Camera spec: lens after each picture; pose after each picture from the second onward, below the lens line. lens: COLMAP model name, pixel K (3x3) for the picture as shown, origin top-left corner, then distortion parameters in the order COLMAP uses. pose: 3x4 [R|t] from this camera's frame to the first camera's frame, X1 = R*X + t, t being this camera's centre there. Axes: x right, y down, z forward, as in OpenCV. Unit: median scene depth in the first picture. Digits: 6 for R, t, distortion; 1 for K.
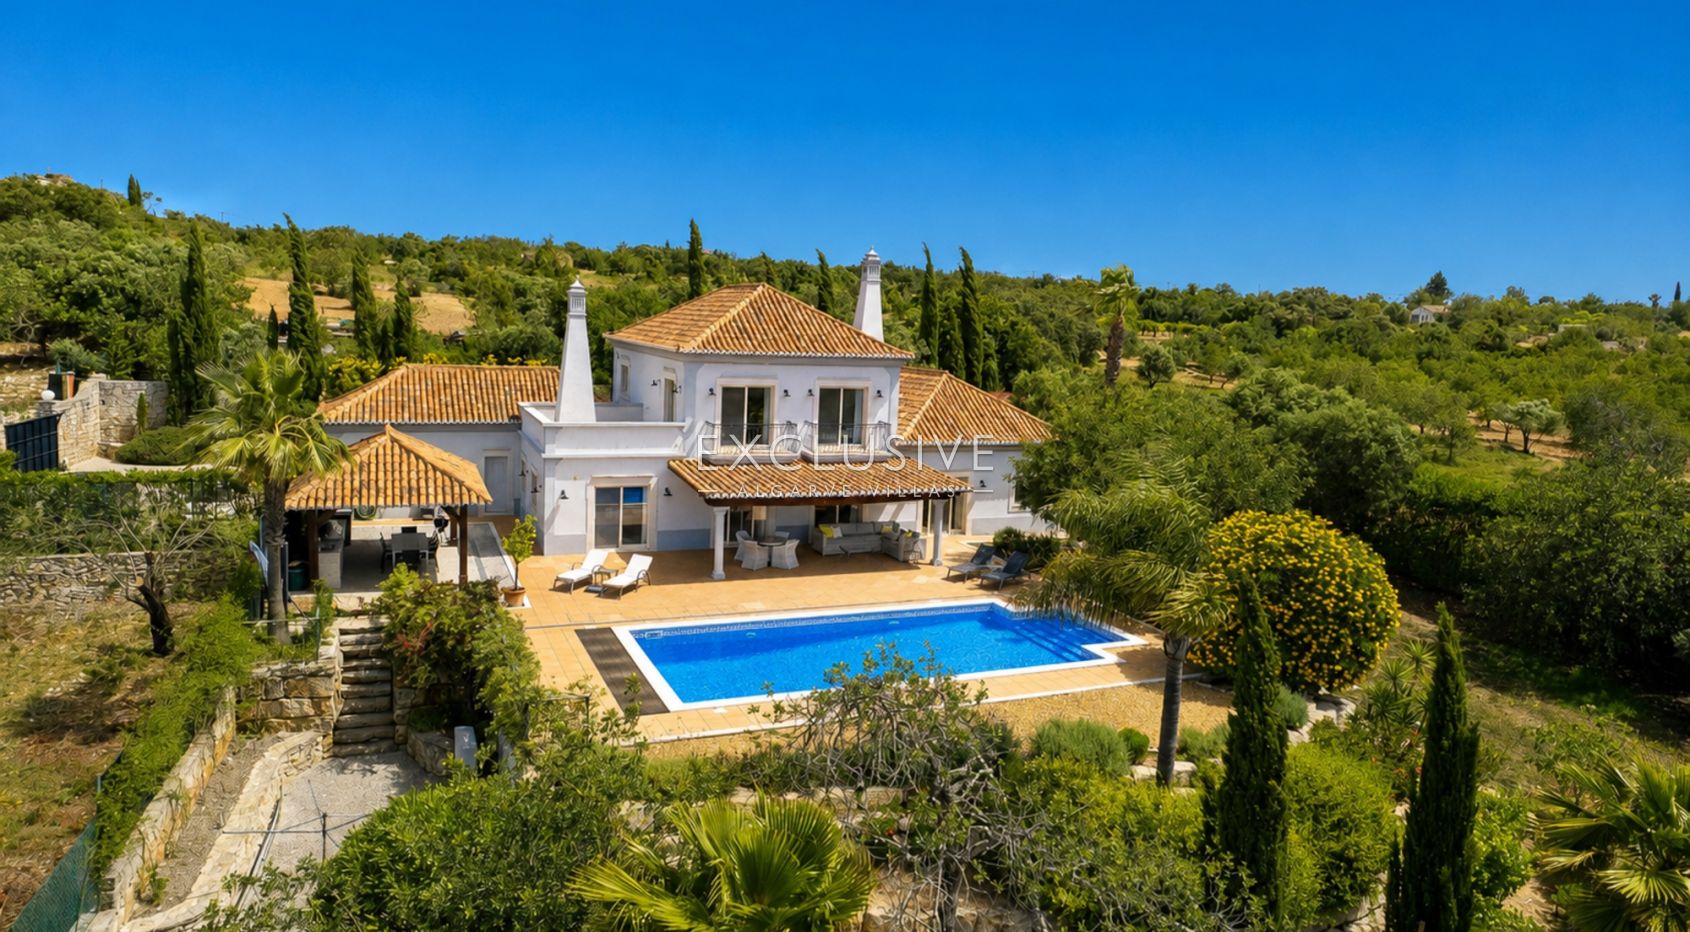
lens RADIAL K [[1075.7, 0, 845.0], [0, 1075.7, 466.0], [0, 0, 1]] dist [-0.037185, 0.001036]
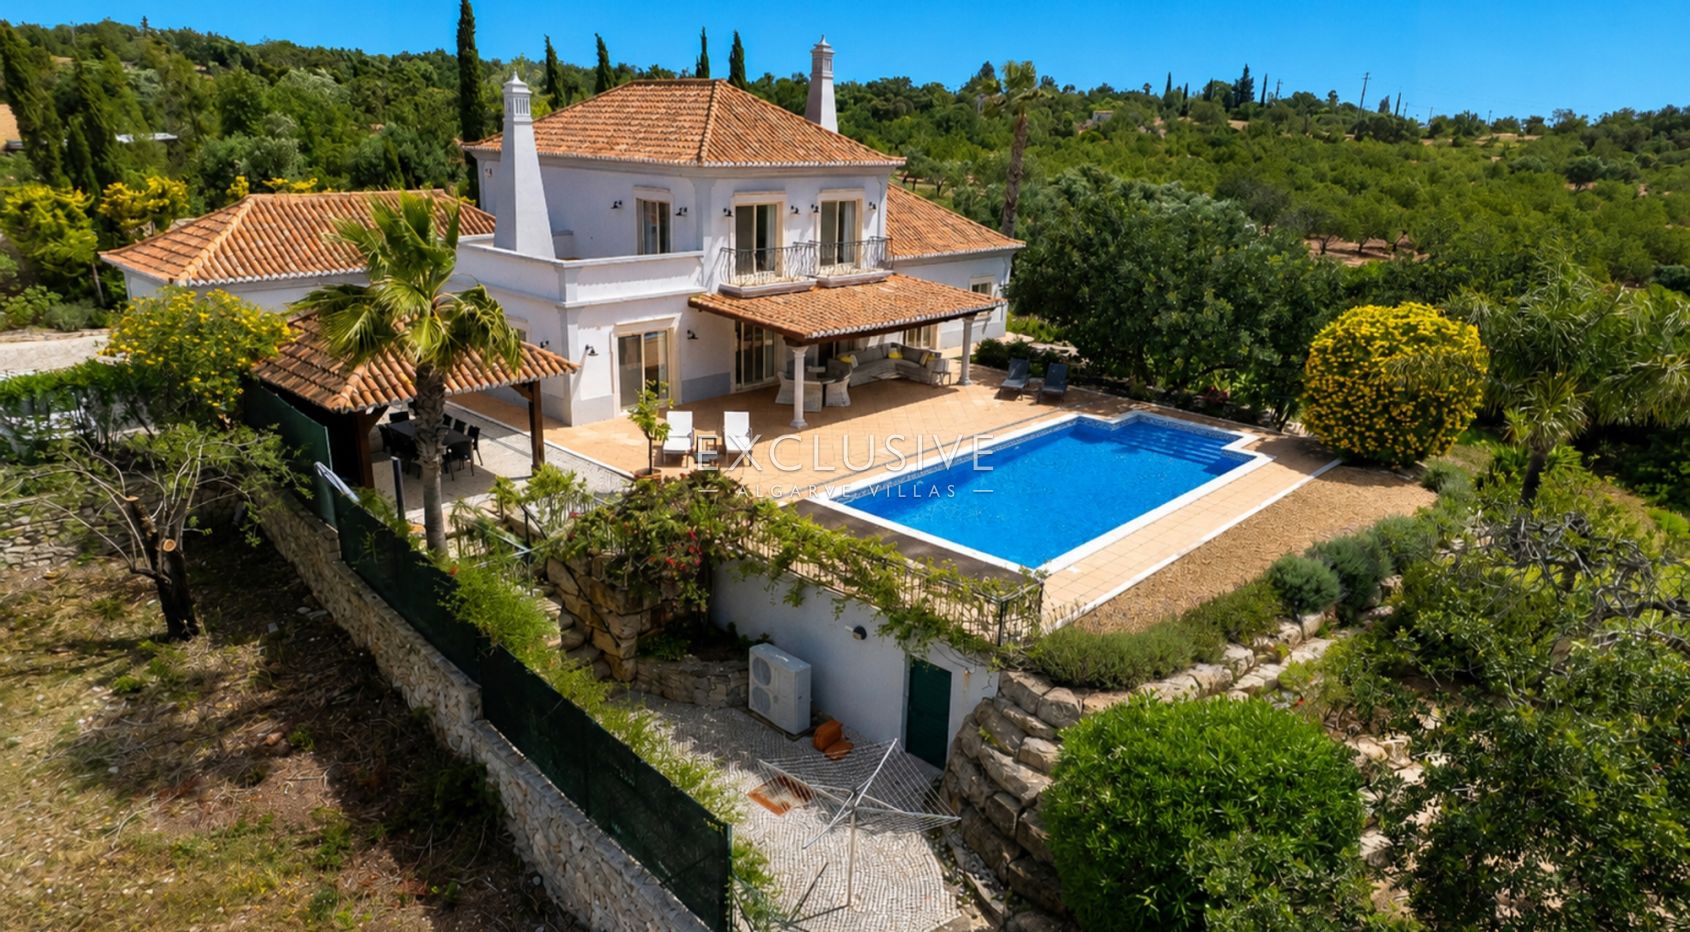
lens RADIAL K [[1075.7, 0, 845.0], [0, 1075.7, 466.0], [0, 0, 1]] dist [-0.037185, 0.001036]
pose [[0.909877, -0.138260, 0.391161, -0.381985], [0.064200, 0.978402, 0.196490, -0.031609], [-0.409880, -0.153669, 0.899102, 0.157080]]
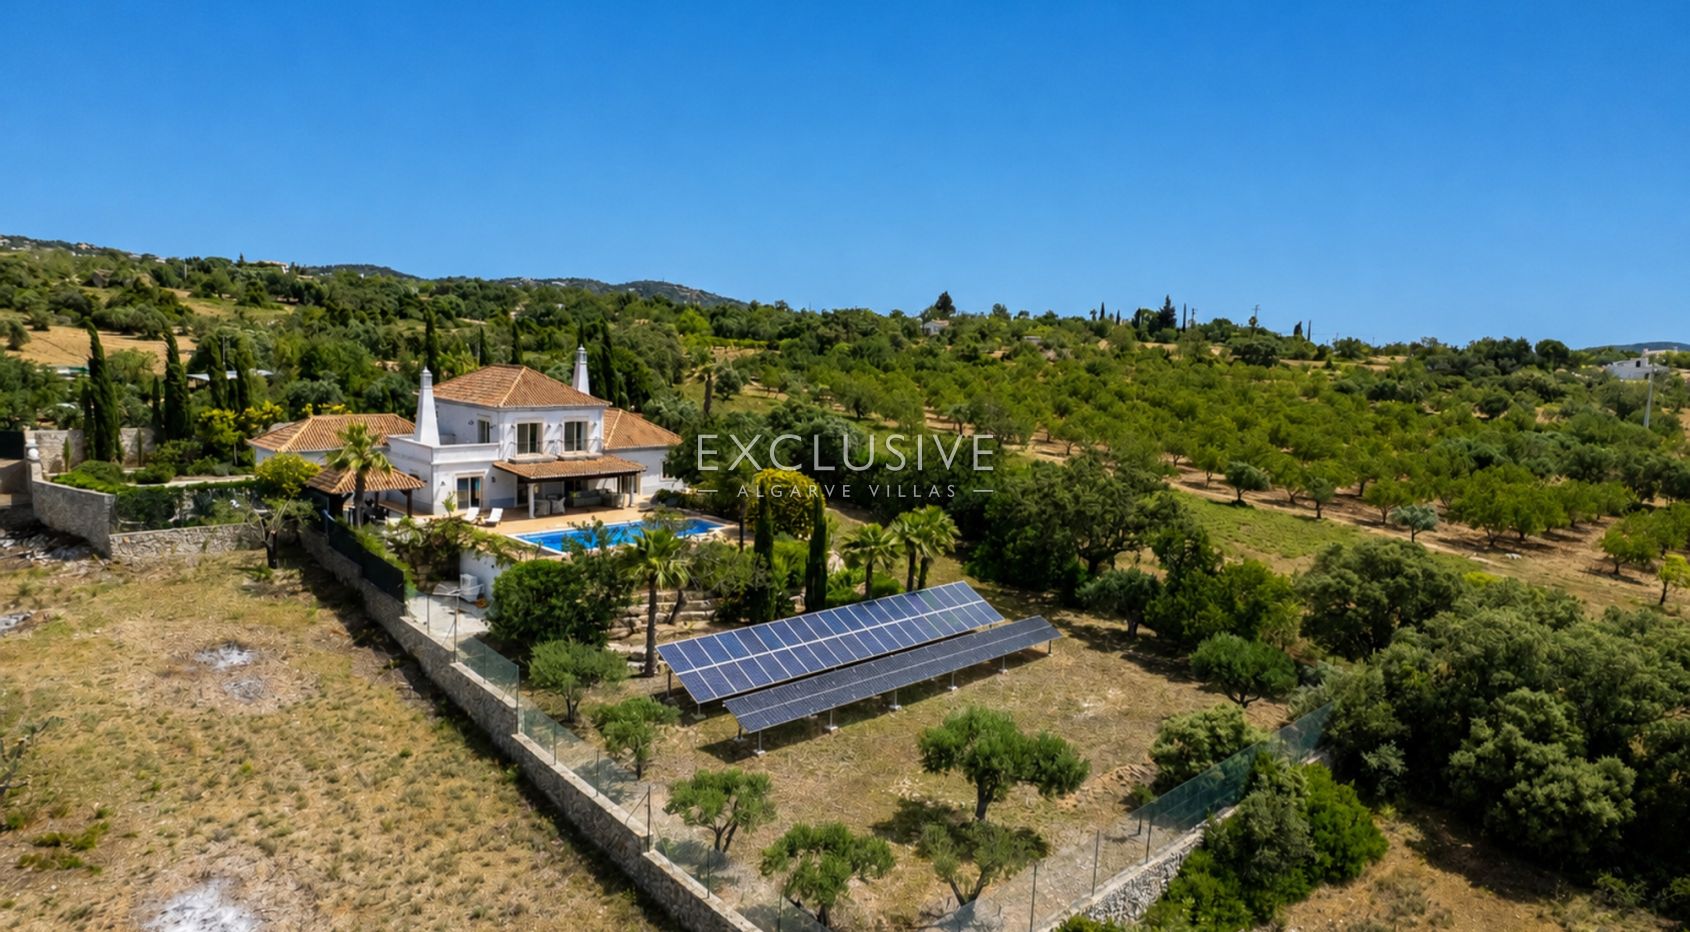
lens RADIAL K [[1075.7, 0, 845.0], [0, 1075.7, 466.0], [0, 0, 1]] dist [-0.037185, 0.001036]
pose [[0.924930, -0.052707, 0.376466, -0.291007], [0.052437, 0.998564, 0.010973, 0.012211], [-0.376503, 0.009591, 0.926366, -1.003646]]
